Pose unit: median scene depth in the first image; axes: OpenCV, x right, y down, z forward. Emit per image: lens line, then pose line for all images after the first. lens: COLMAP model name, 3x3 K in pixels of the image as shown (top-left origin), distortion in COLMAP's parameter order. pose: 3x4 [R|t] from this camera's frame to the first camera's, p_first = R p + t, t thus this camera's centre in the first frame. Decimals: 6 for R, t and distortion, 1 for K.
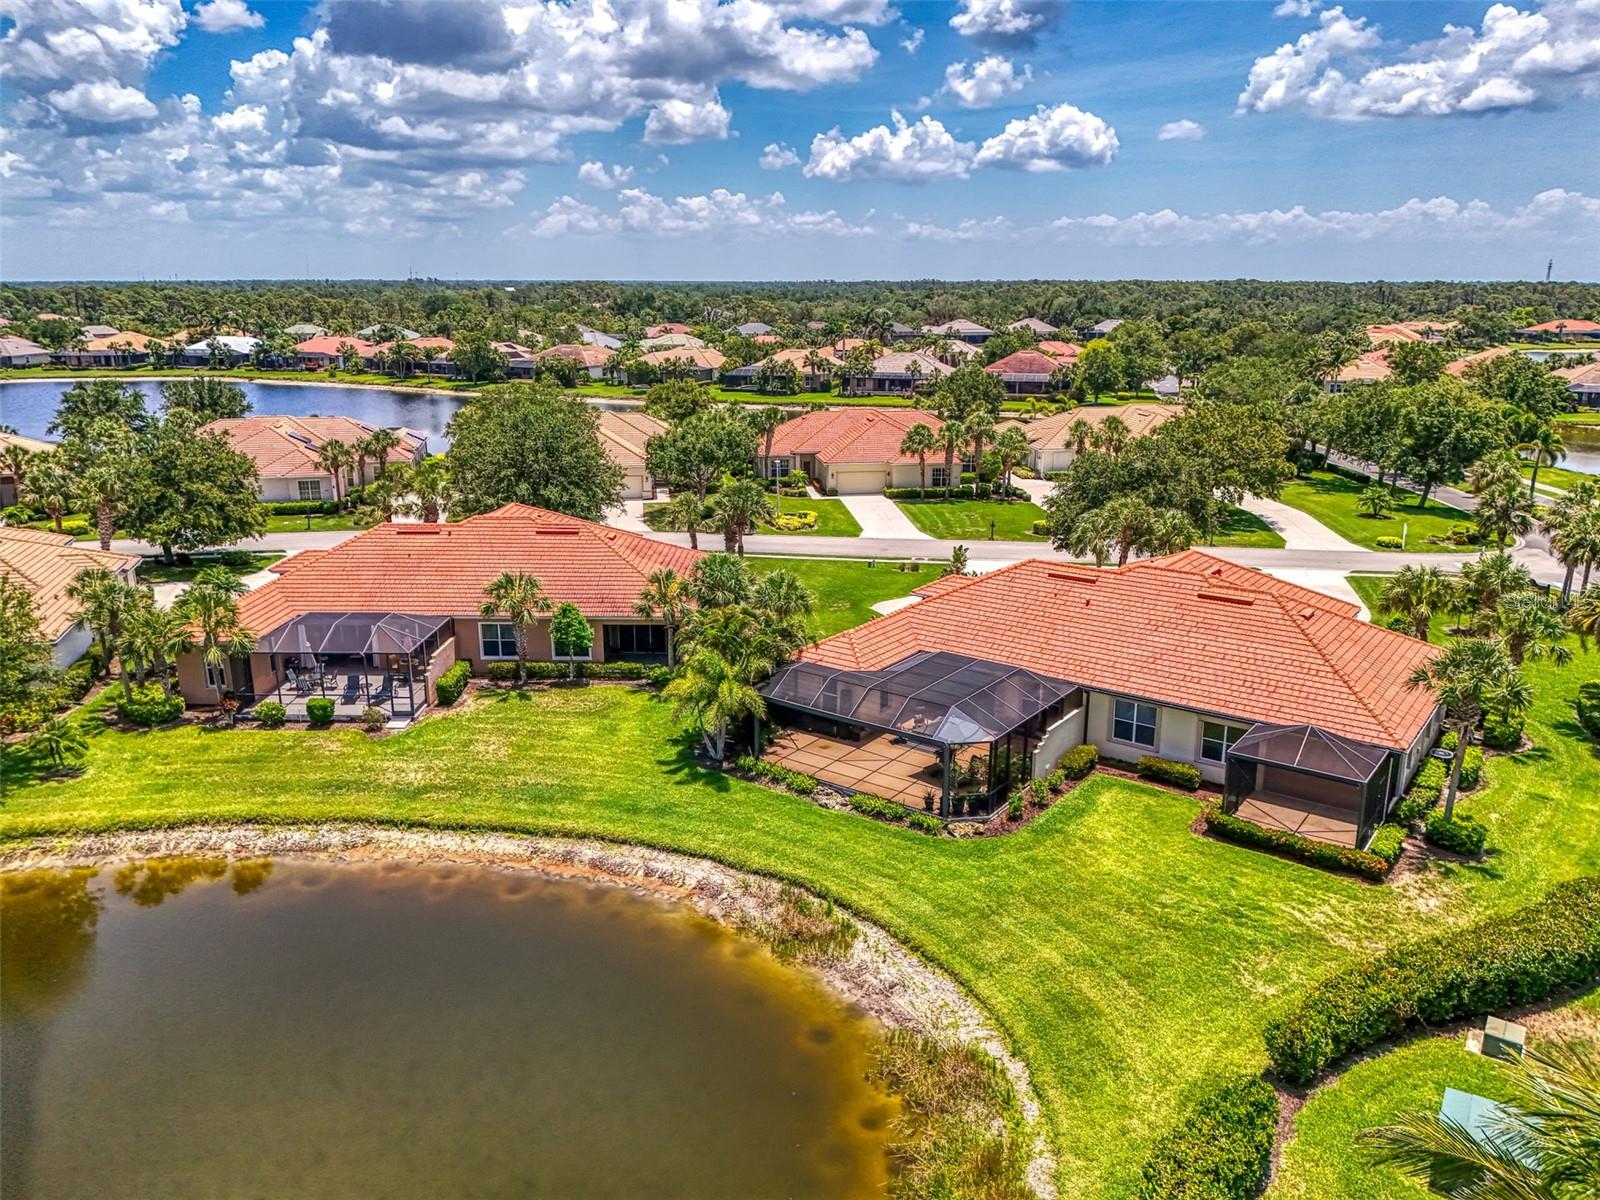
lens RADIAL K [[1216.5, 0, 778.9], [0, 1216.5, 565.0], [0, 0, 1]] dist [0.048712, -0.053791]
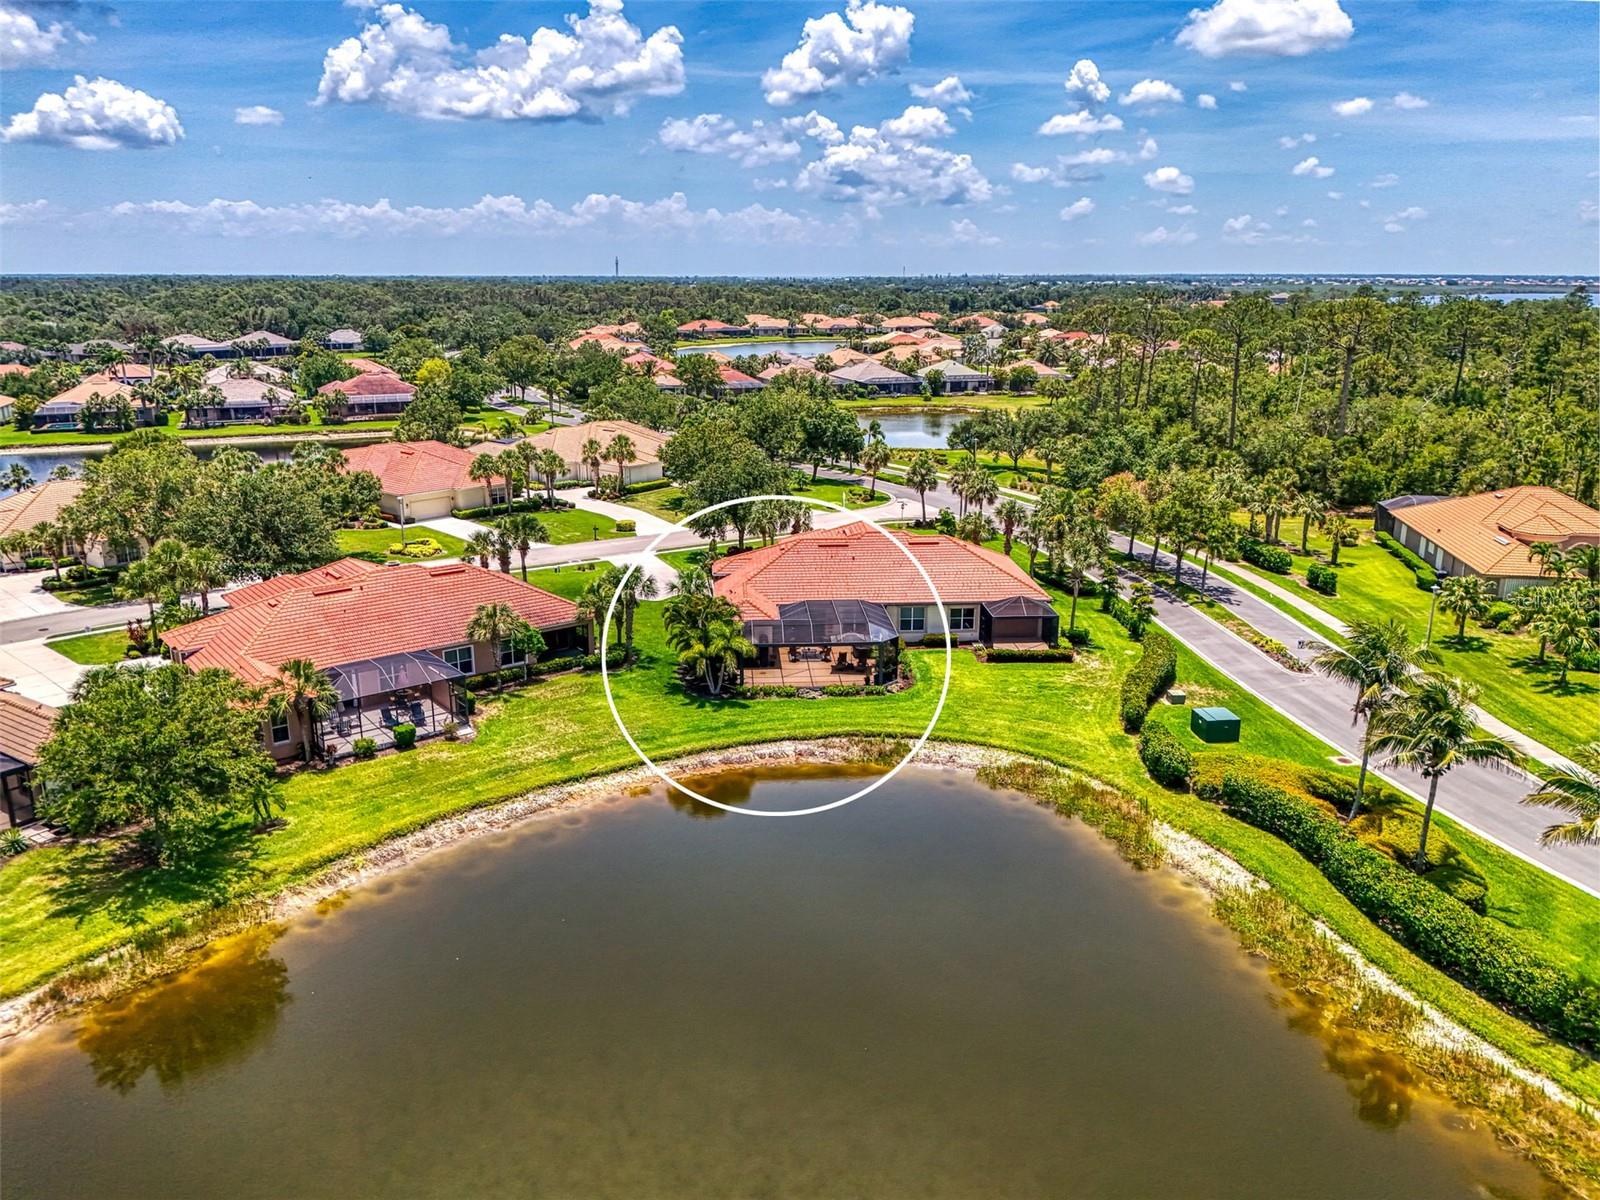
lens RADIAL K [[1216.5, 0, 809.0], [0, 1216.5, 607.0], [0, 0, 1]] dist [0.048712, -0.053791]
pose [[0.761350, -0.173733, 0.624630, -0.888353], [0.150268, 0.984480, 0.090661, -0.064404], [-0.630687, 0.024837, 0.775640, -0.236577]]
